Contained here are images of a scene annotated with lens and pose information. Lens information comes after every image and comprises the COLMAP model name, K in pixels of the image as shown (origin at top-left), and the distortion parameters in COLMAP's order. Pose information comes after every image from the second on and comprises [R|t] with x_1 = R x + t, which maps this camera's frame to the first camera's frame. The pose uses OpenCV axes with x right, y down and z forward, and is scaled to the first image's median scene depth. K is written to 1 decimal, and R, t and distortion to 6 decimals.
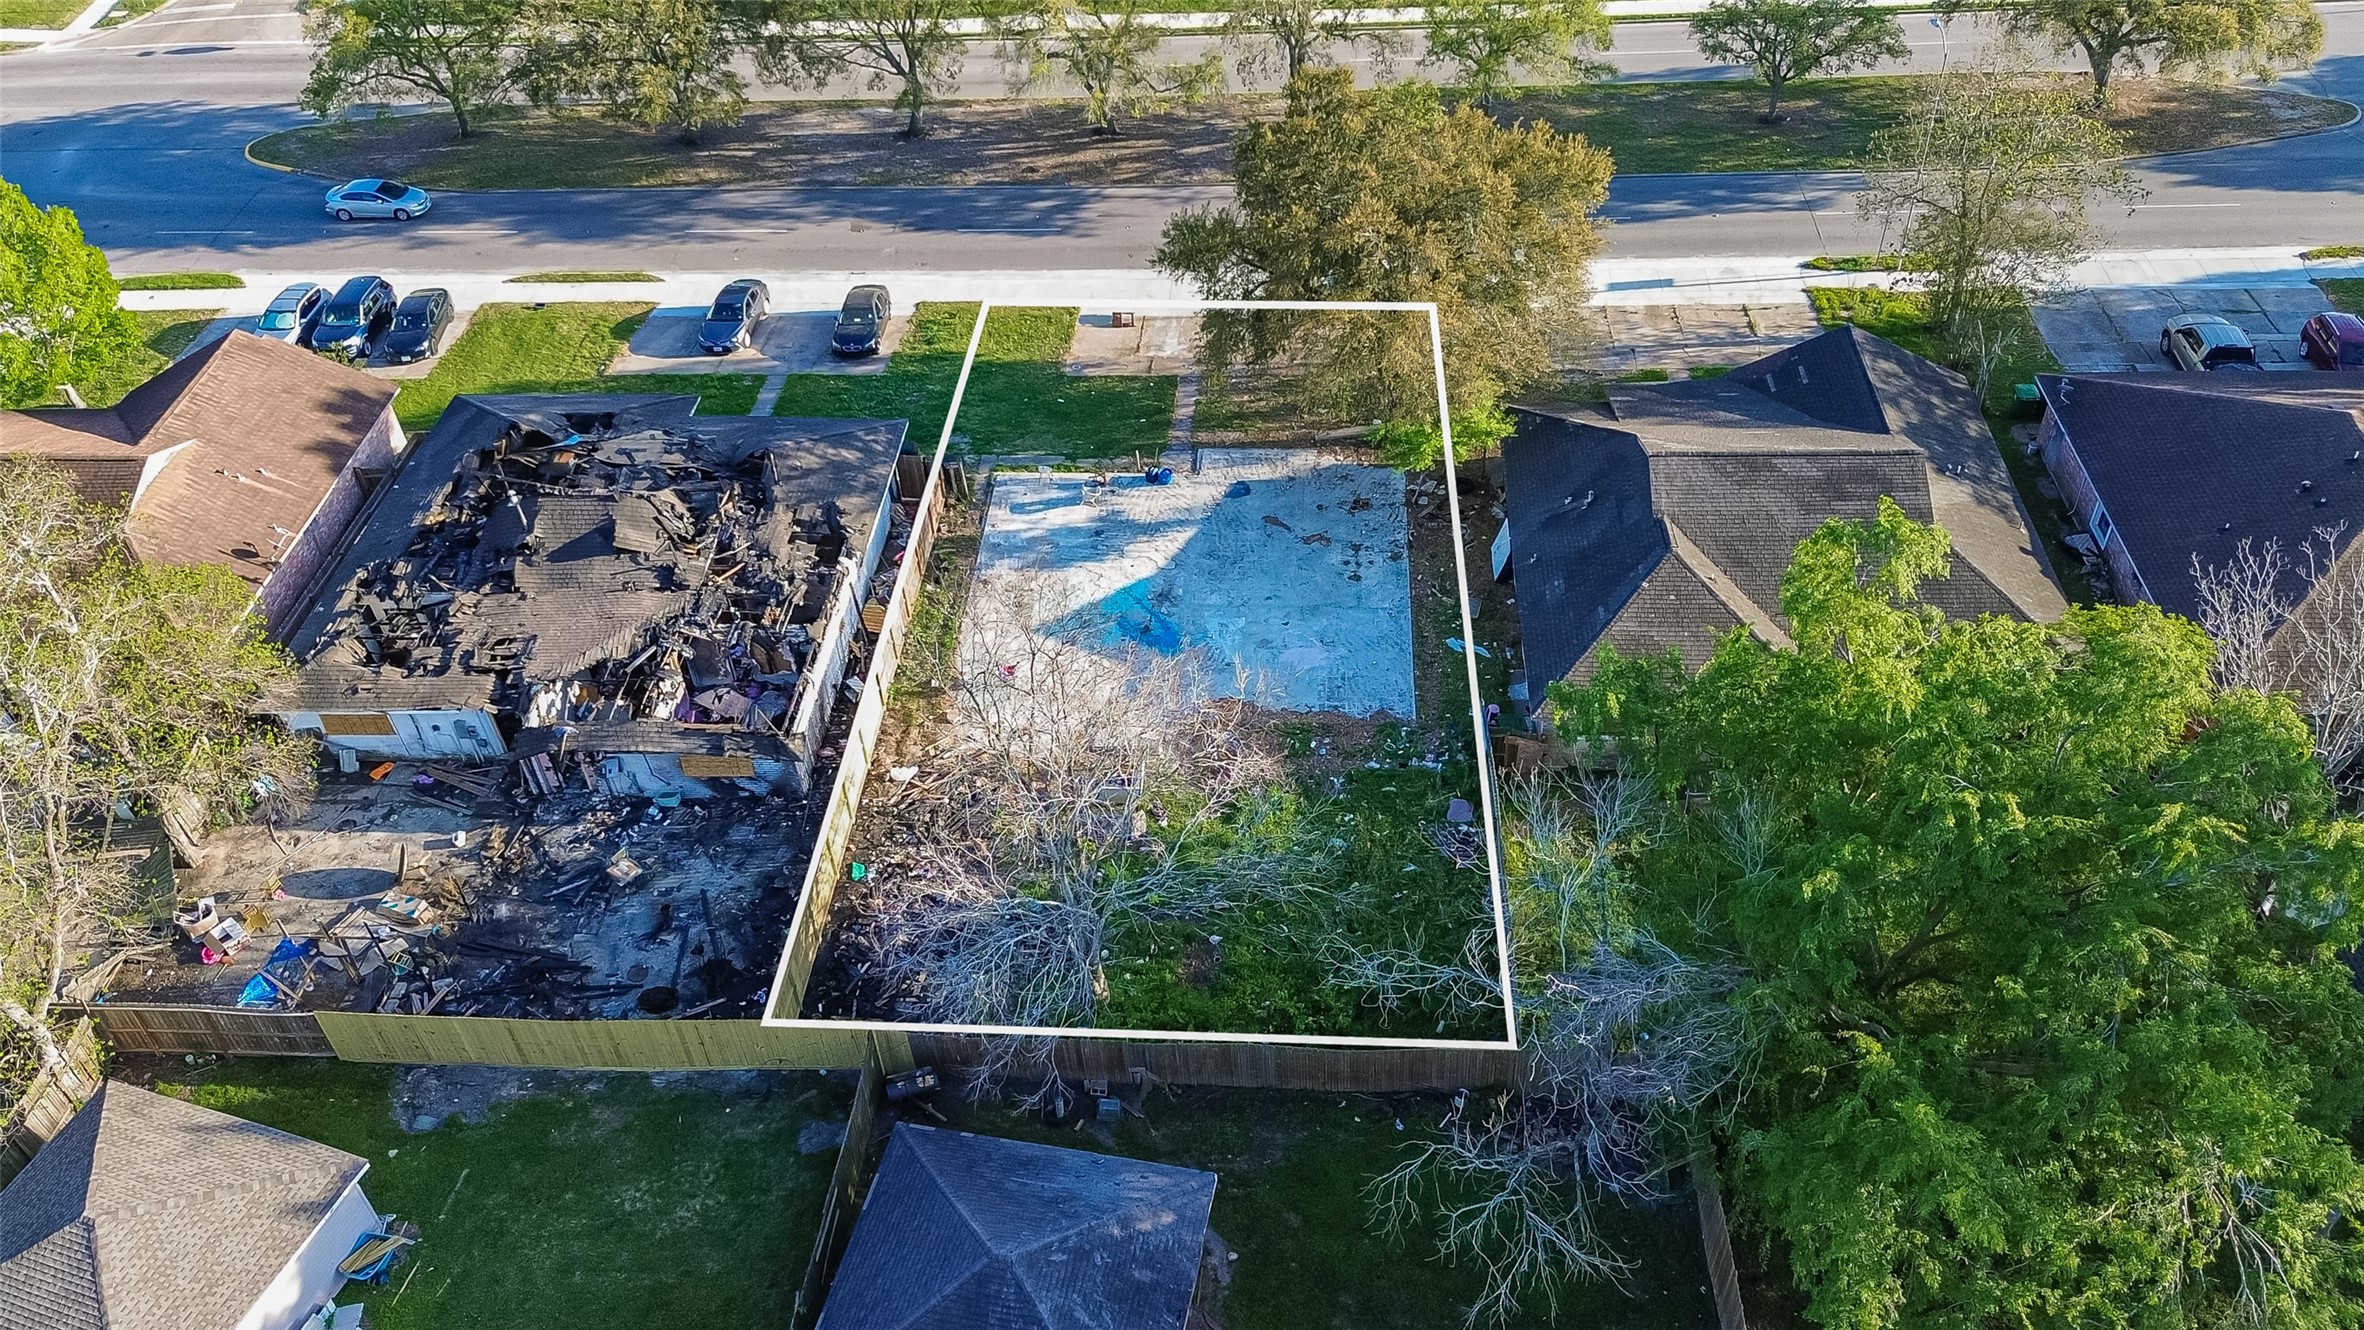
lens RADIAL K [[1791.4, 0, 1182.0], [0, 1791.4, 665.0], [0, 0, 1]] dist [0.033846, -0.003704]
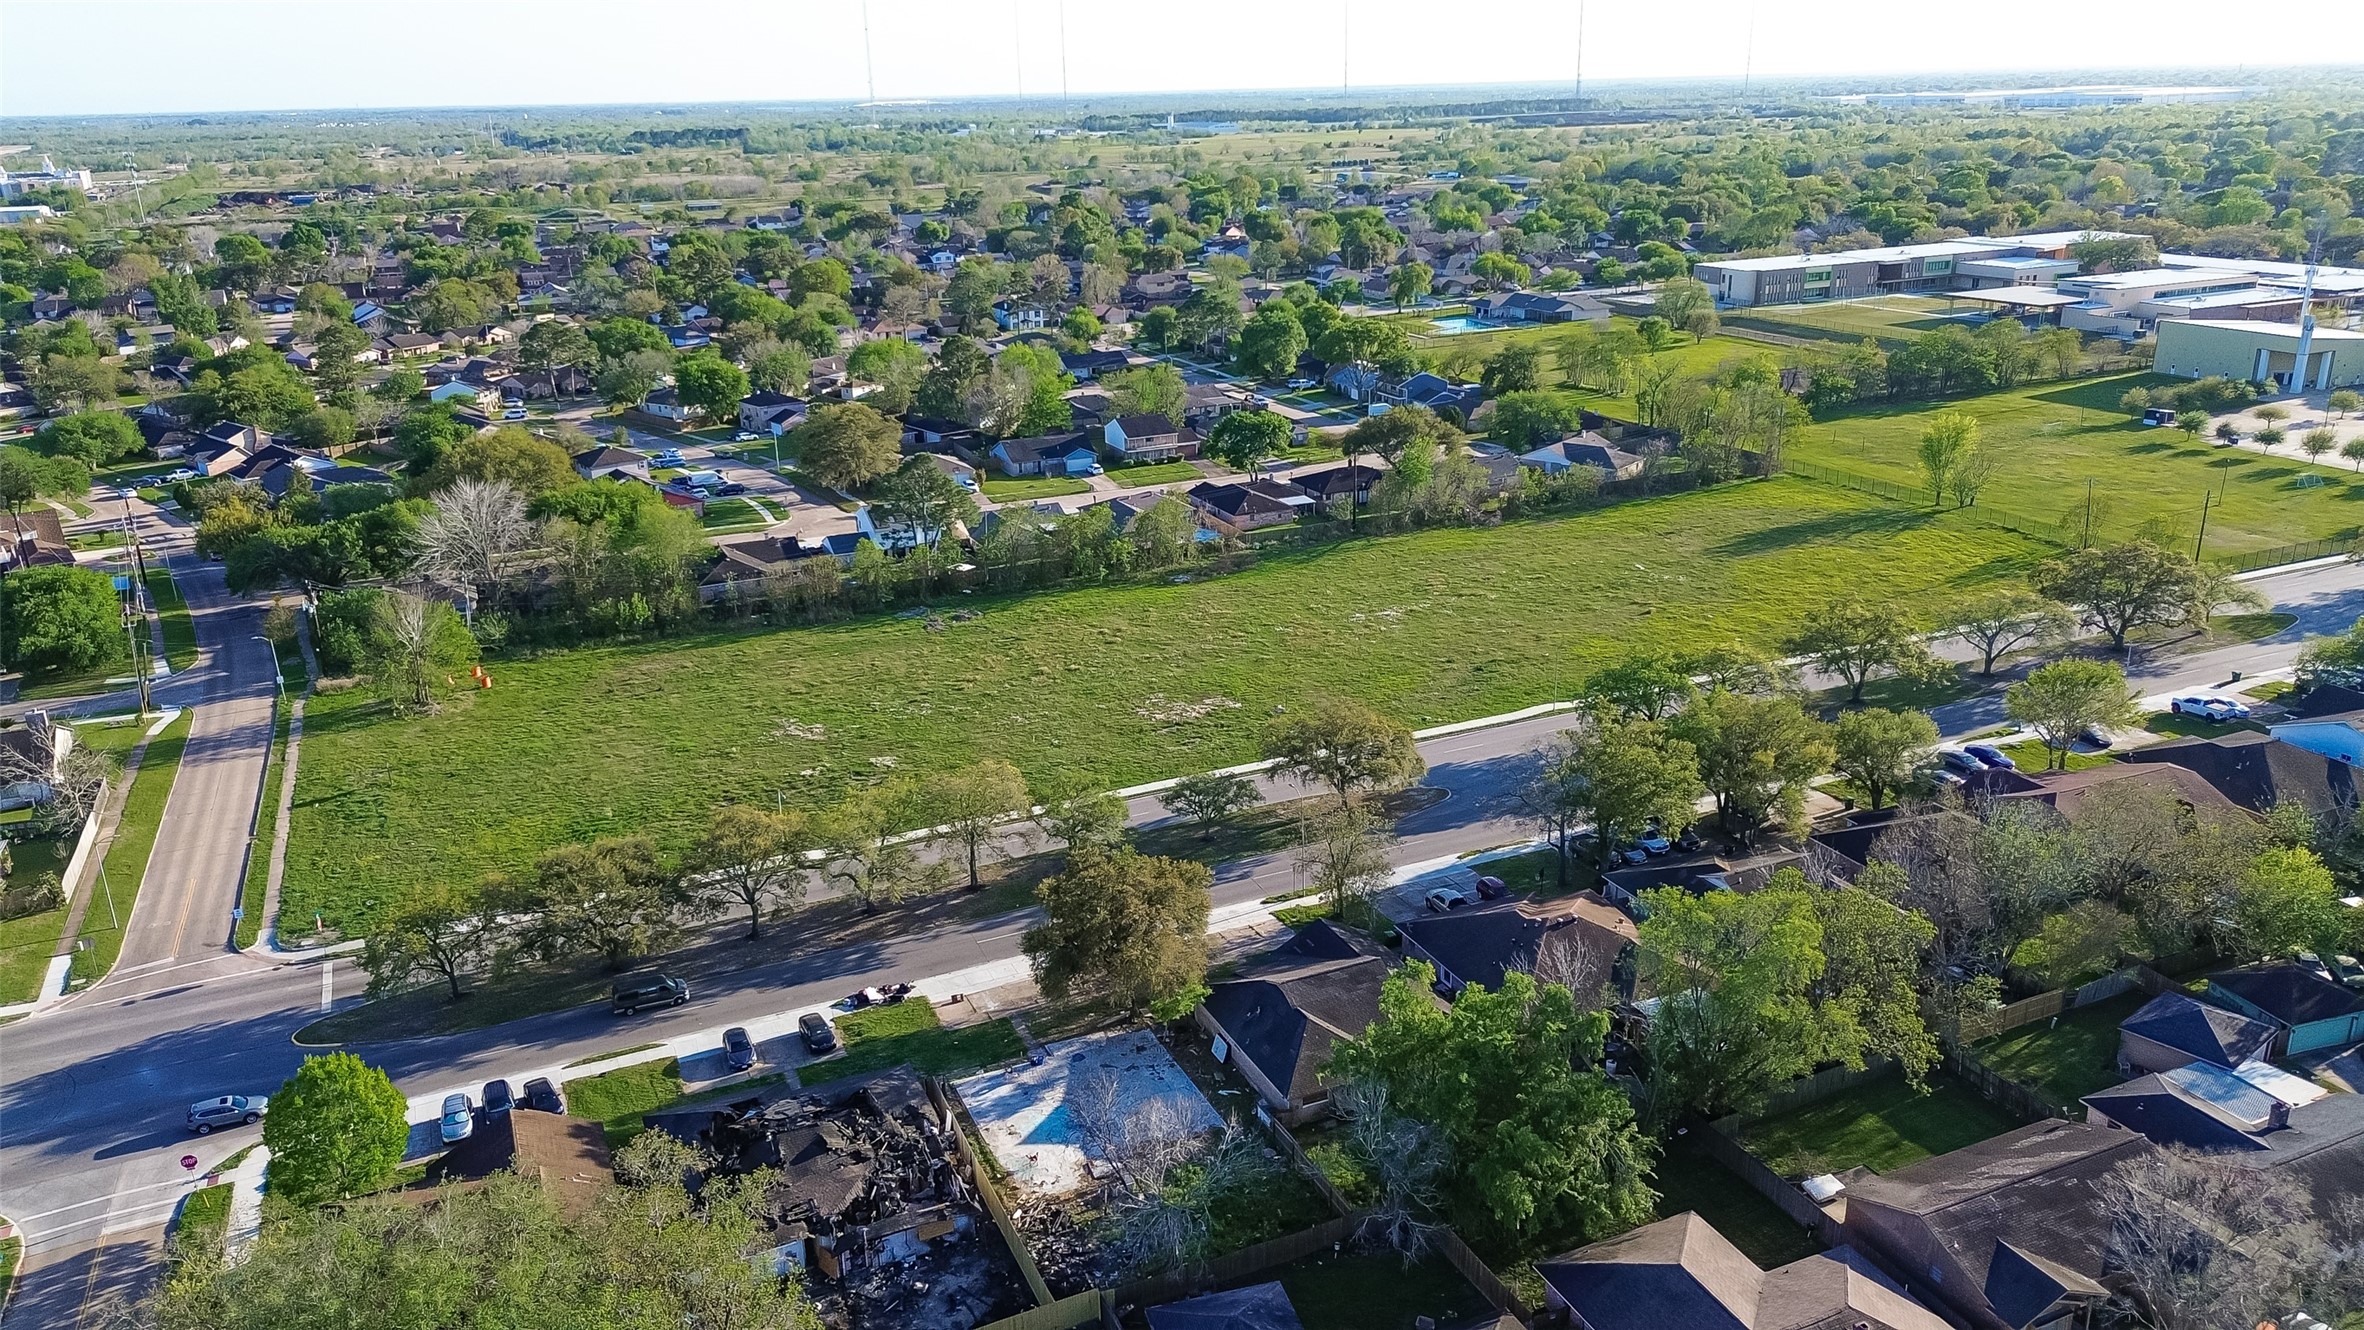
lens RADIAL K [[1665.0, 0, 1187.3], [0, 1665.0, 663.7], [0, 0, 1]] dist [0.065318, -0.068610]
pose [[0.883575, -0.124734, 0.451372, -0.634629], [0.296777, 0.894747, -0.333692, 0.162114], [-0.362241, 0.428799, 0.827594, -0.746753]]
